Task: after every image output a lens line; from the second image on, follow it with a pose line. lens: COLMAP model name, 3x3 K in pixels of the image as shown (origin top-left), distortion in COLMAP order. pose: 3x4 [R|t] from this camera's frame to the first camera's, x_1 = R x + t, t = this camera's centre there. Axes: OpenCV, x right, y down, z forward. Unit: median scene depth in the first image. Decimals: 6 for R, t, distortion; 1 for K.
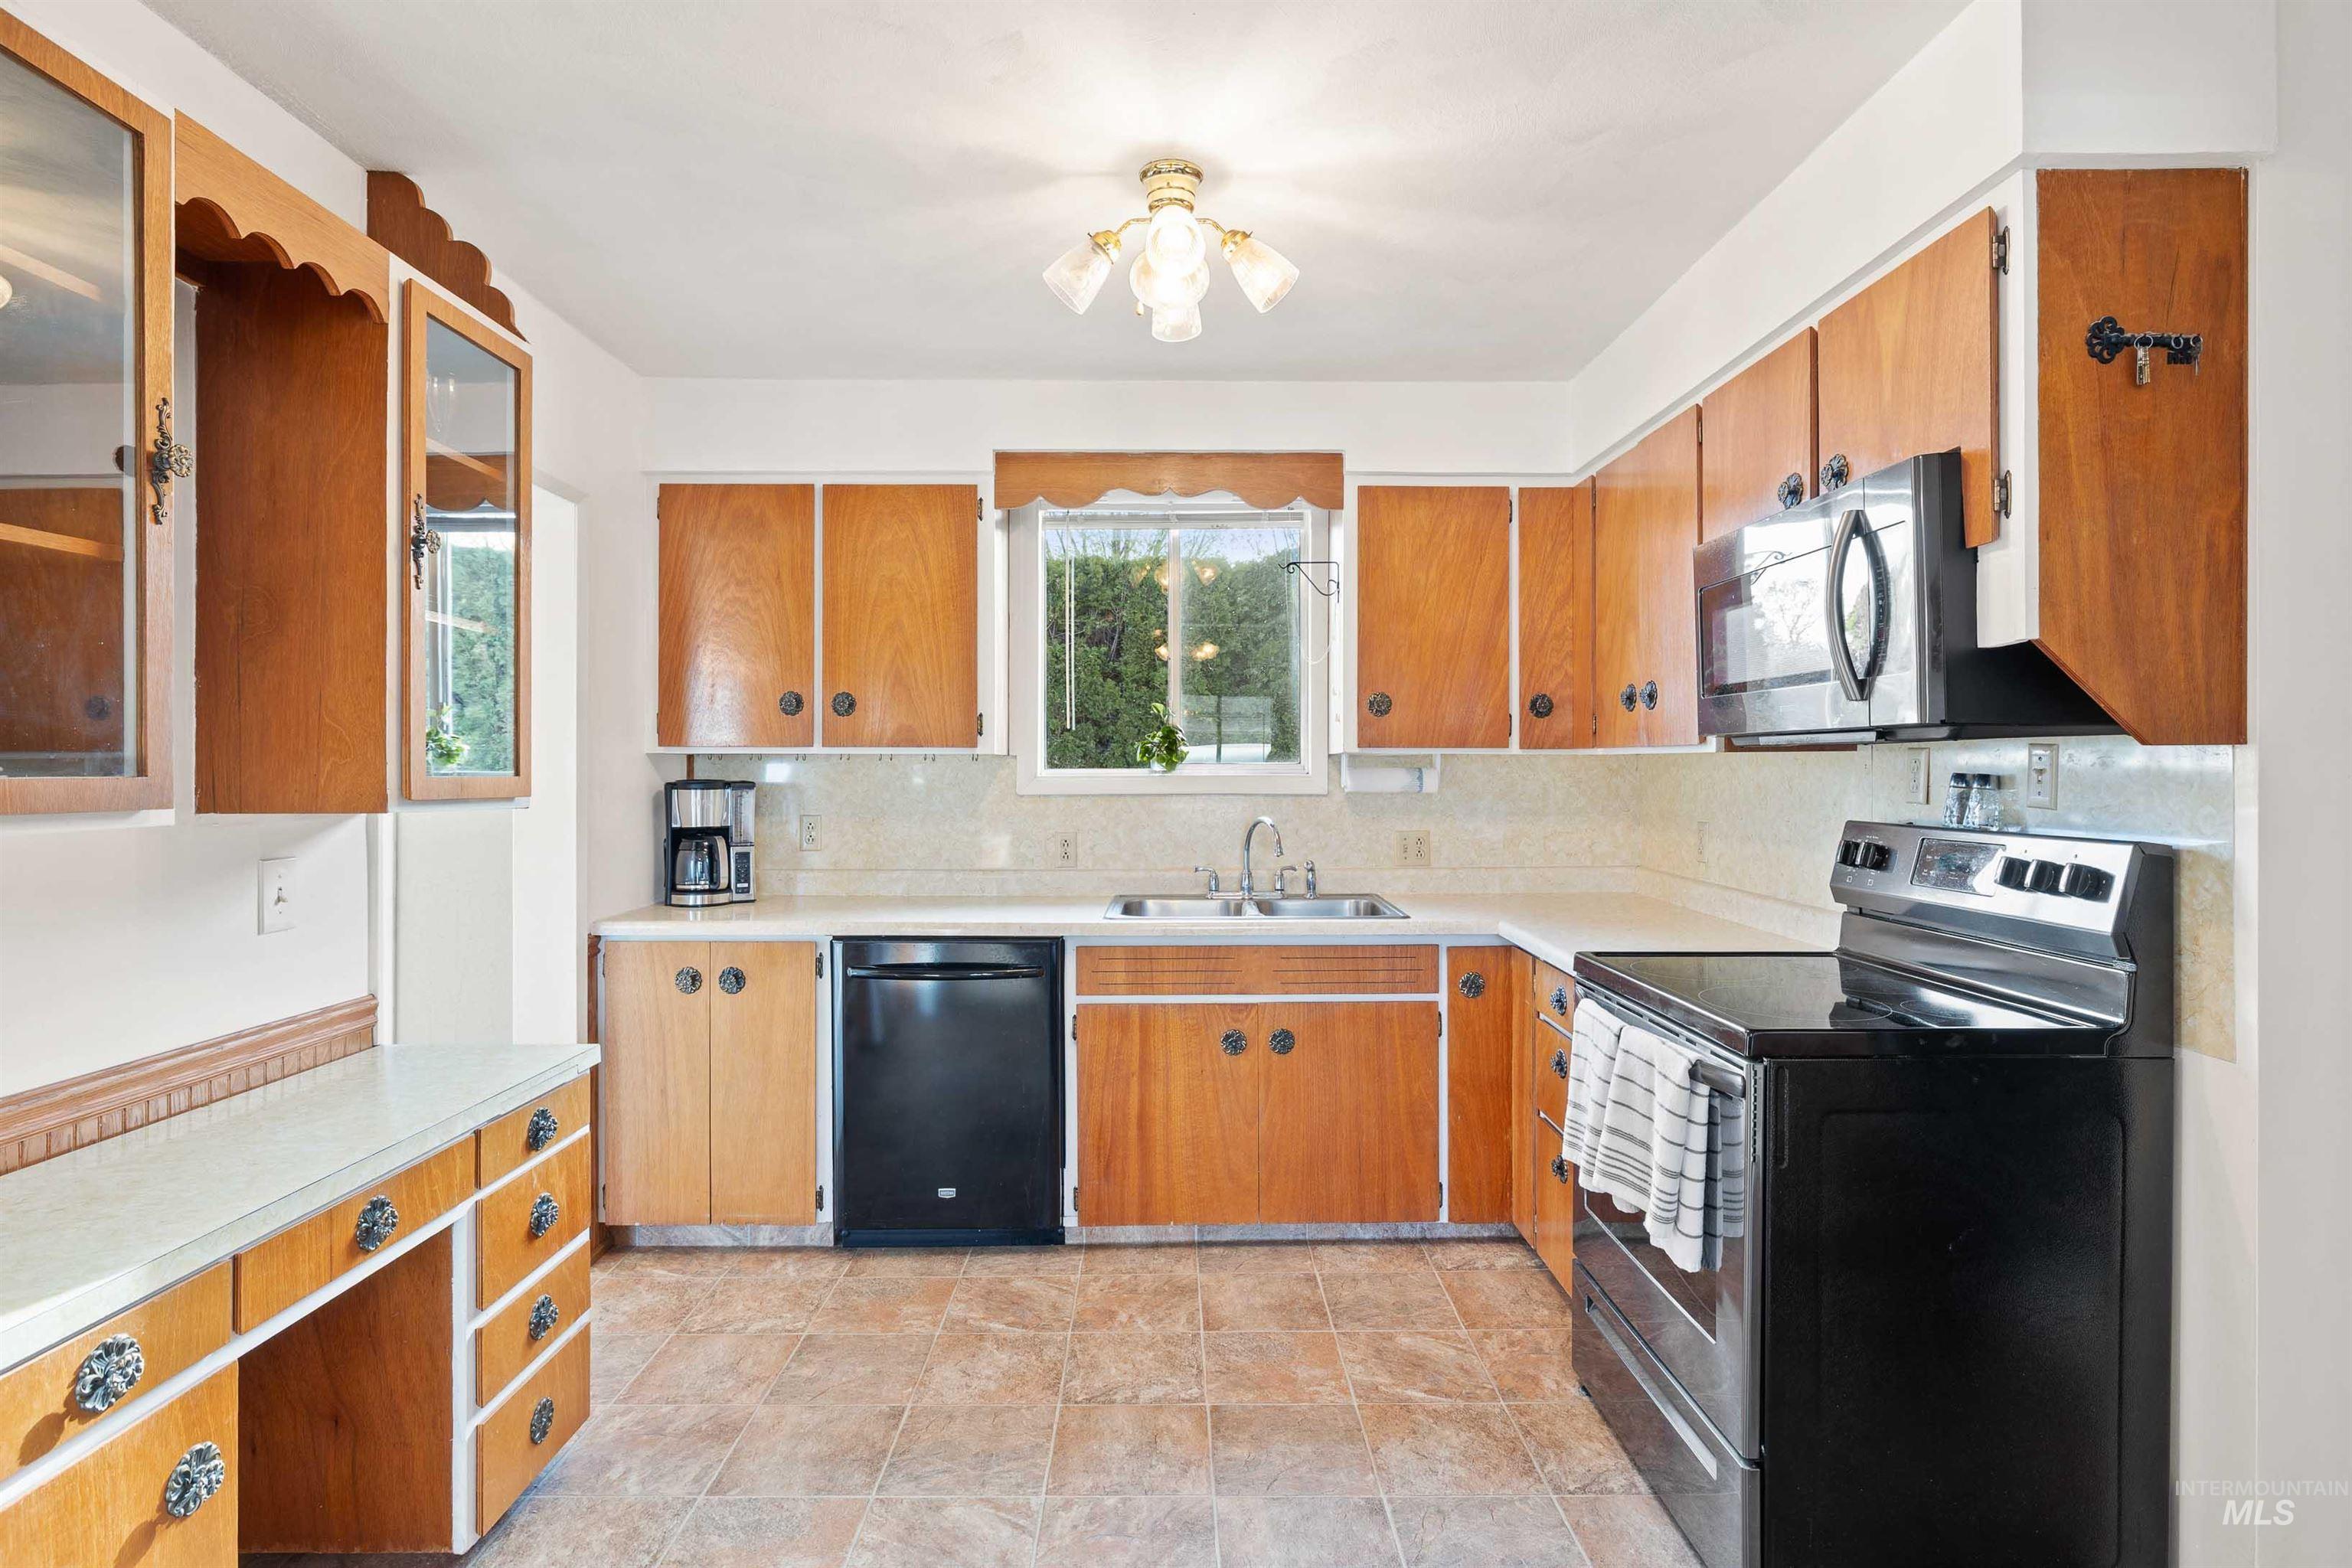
lens RADIAL K [[1175.9, 0, 1188.6], [0, 1175.9, 769.9], [0, 0, 1]] dist [-0.001109, 0.000644]
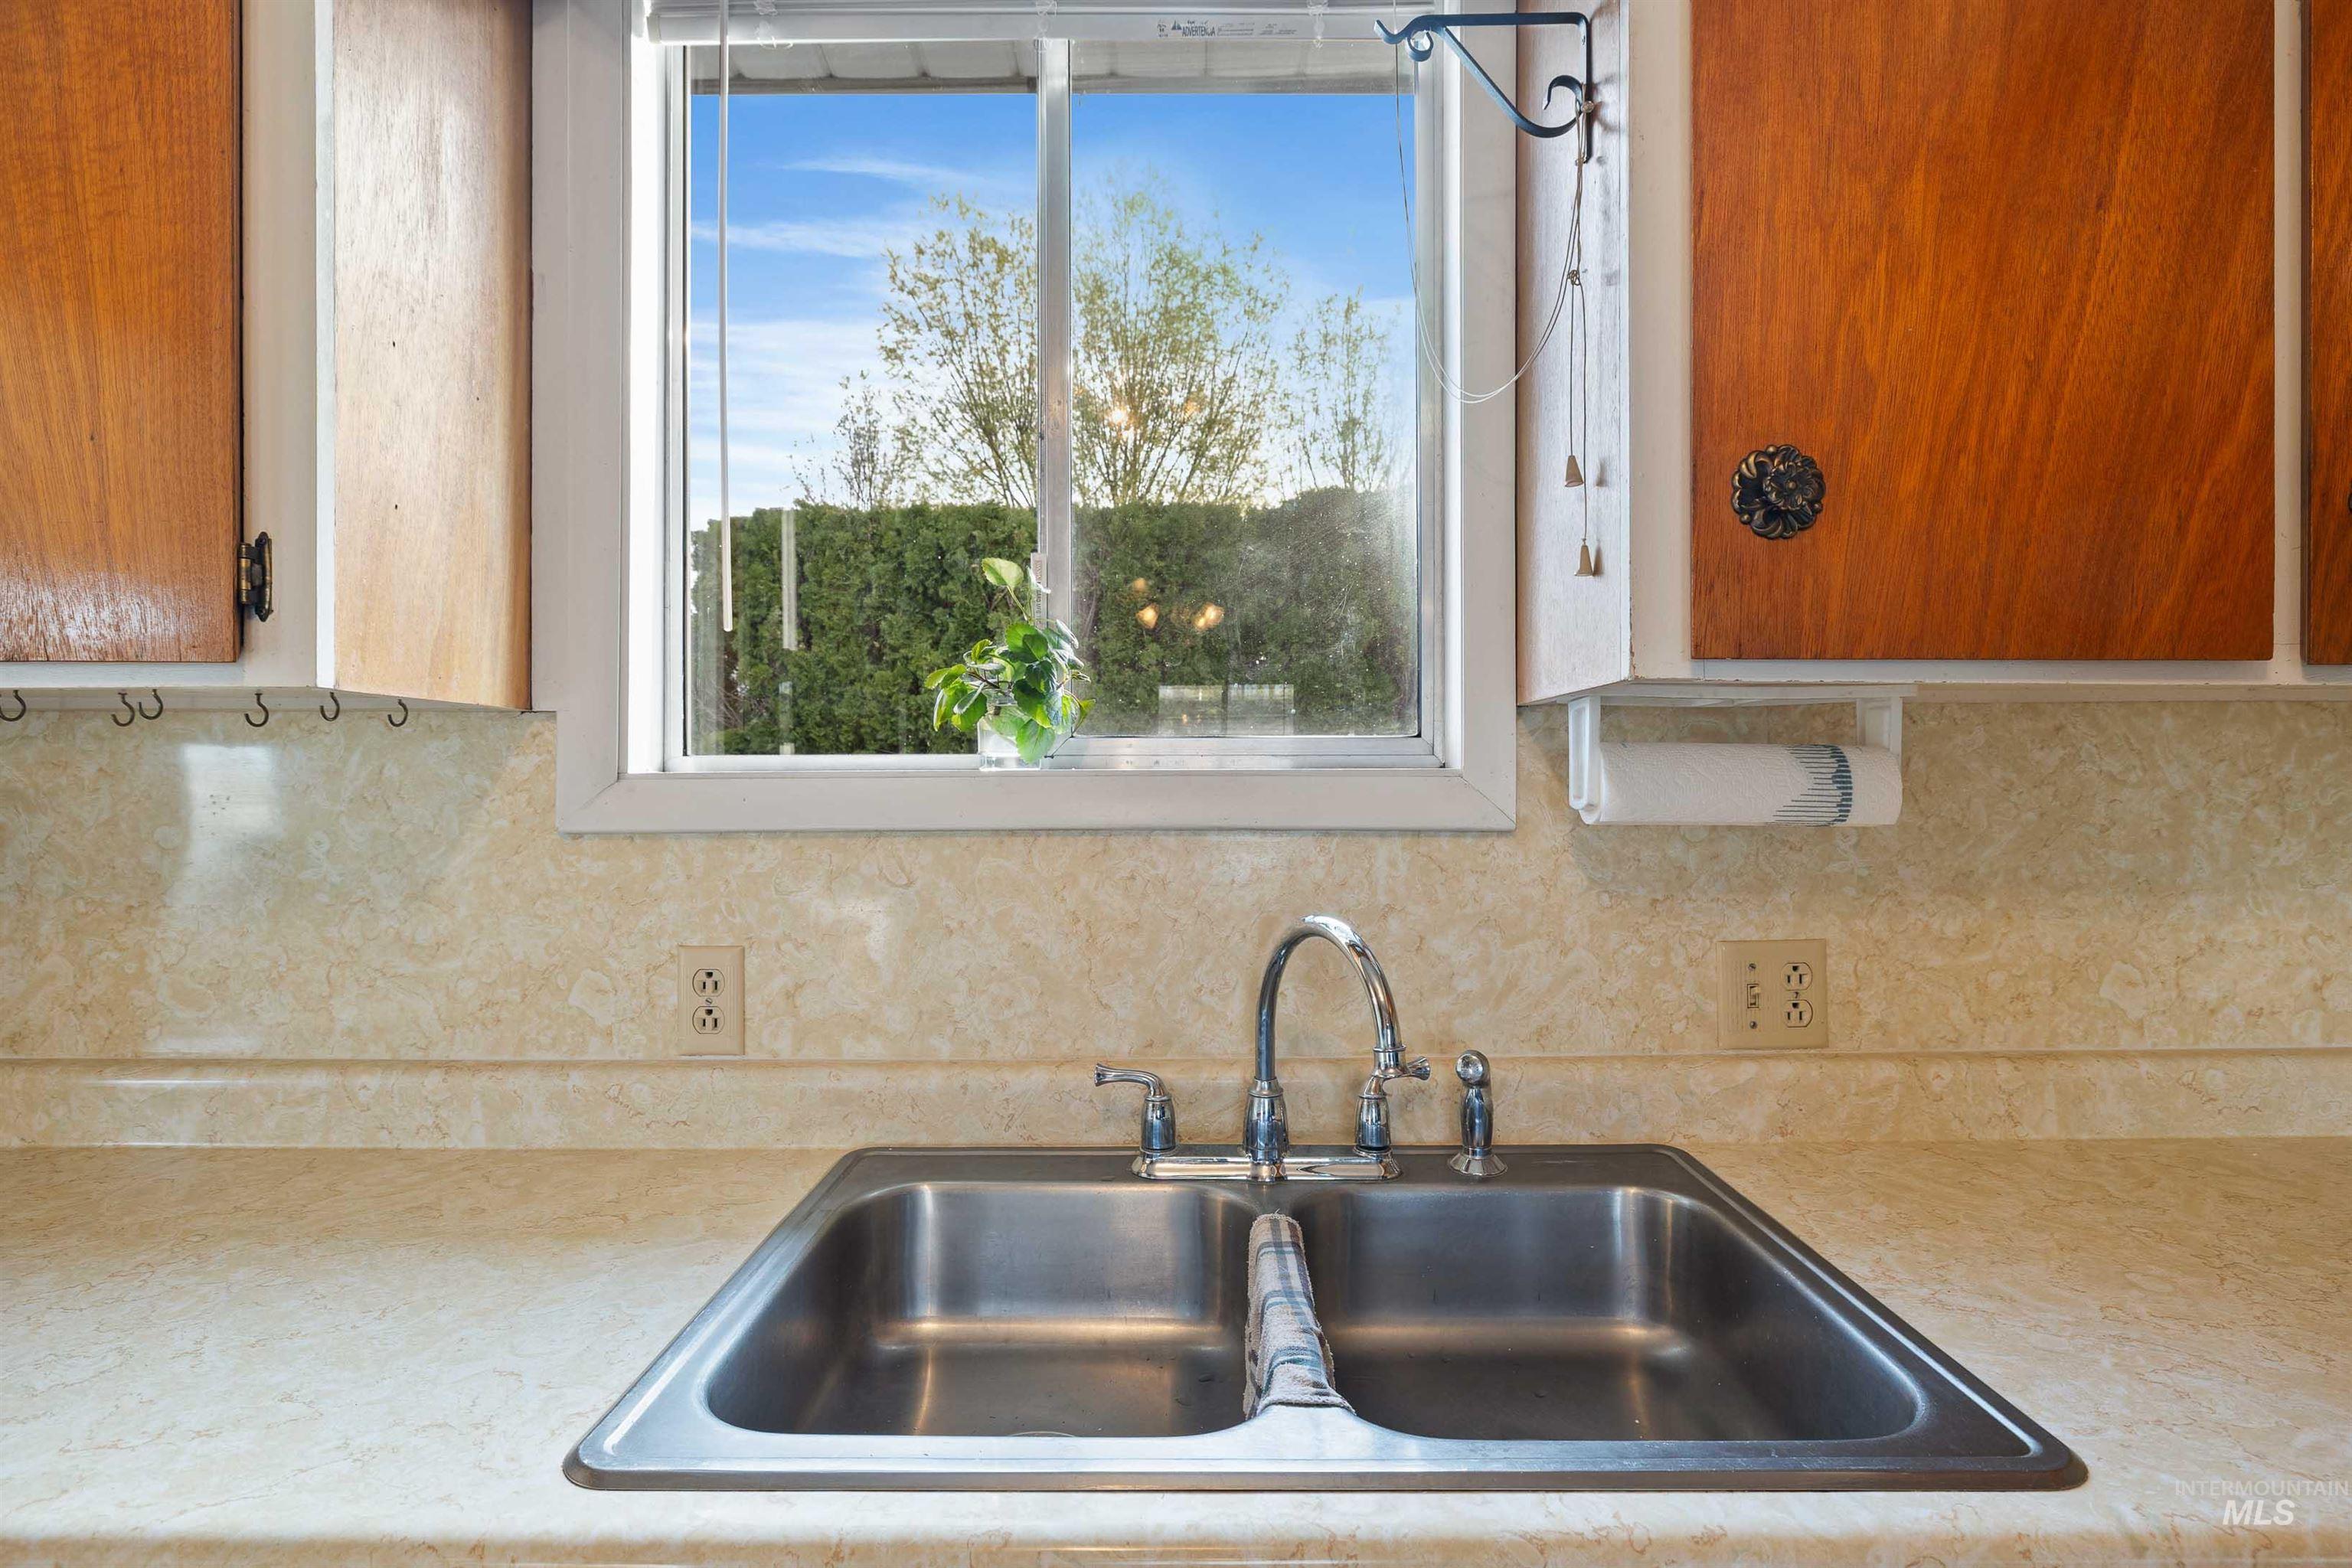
lens RADIAL K [[1174.5, 0, 1180.3], [0, 1174.5, 782.1], [0, 0, 1]] dist [-0.004743, 0.000153]
pose [[0.999794, -0.001784, -0.020223, 0.035844], [0.001798, 0.999998, 0.000683, 0.008149], [0.020221, -0.000719, 0.999795, 0.745775]]
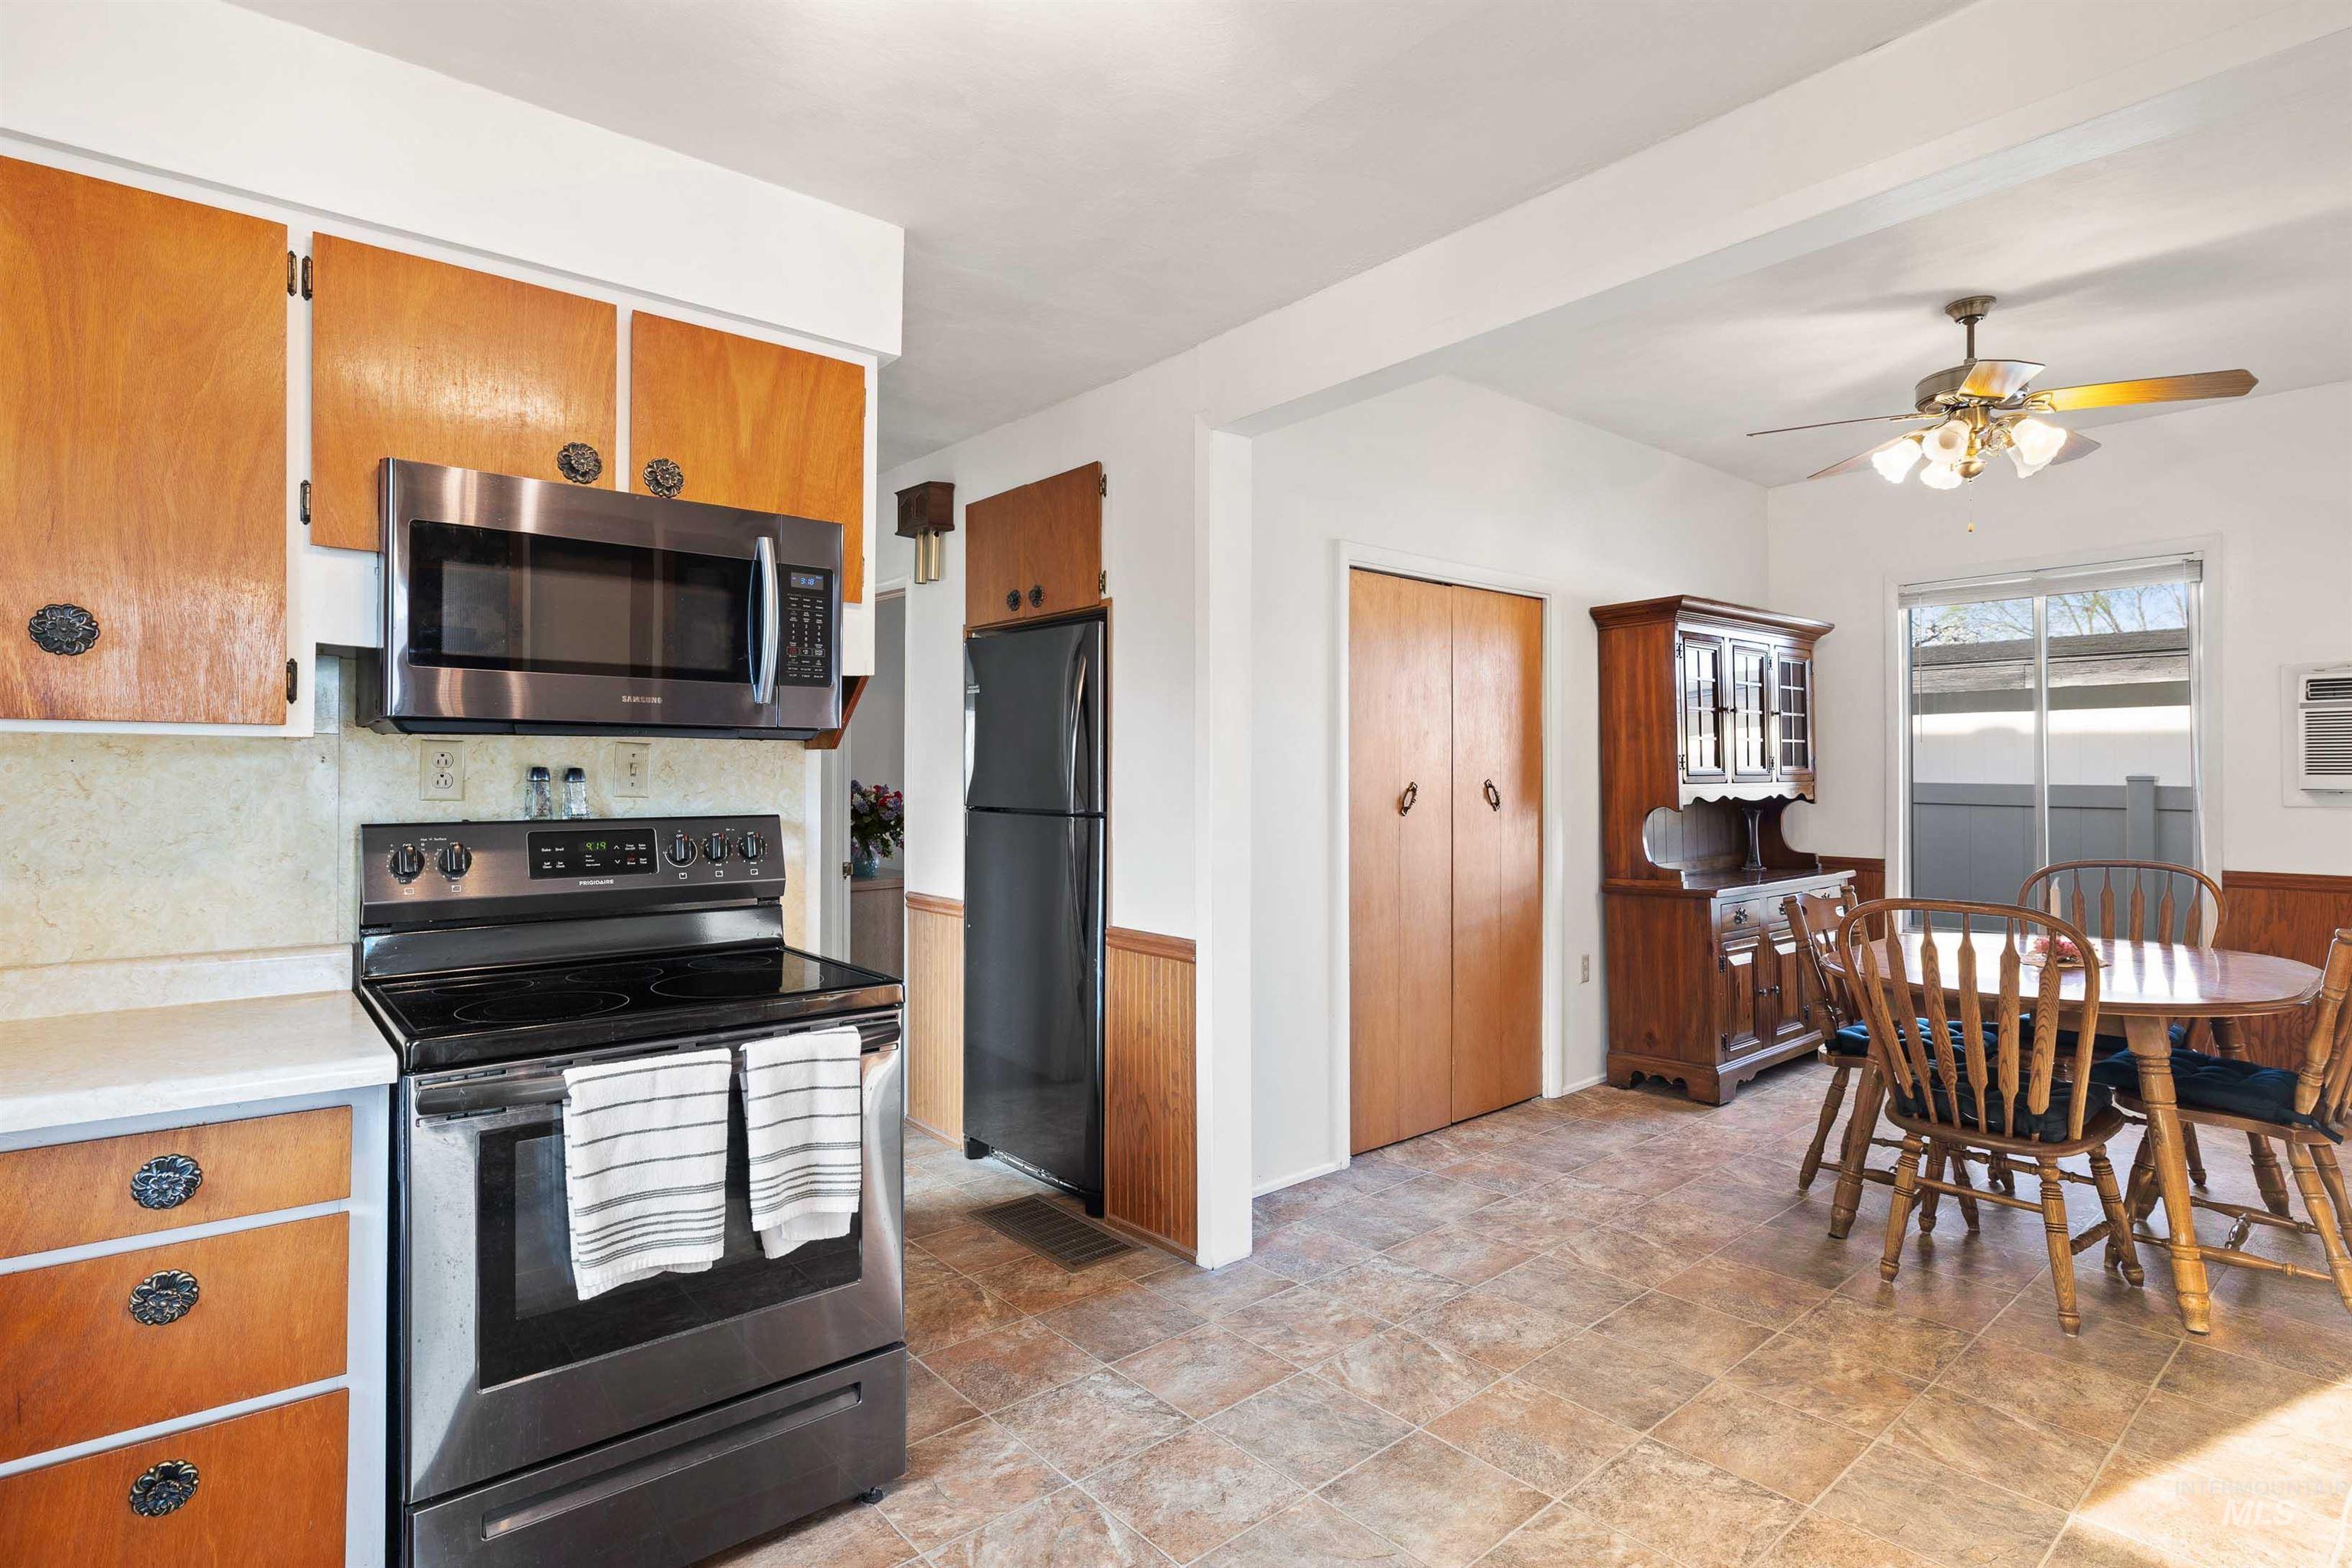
lens RADIAL K [[1174.5, 0, 1180.3], [0, 1174.5, 782.1], [0, 0, 1]] dist [-0.004743, 0.000153]
pose [[-0.632961, -0.000805, 0.774183, -0.604651], [0.000153, 0.999999, 0.001166, 0.010562], [-0.774184, 0.000857, -0.632960, 1.413278]]
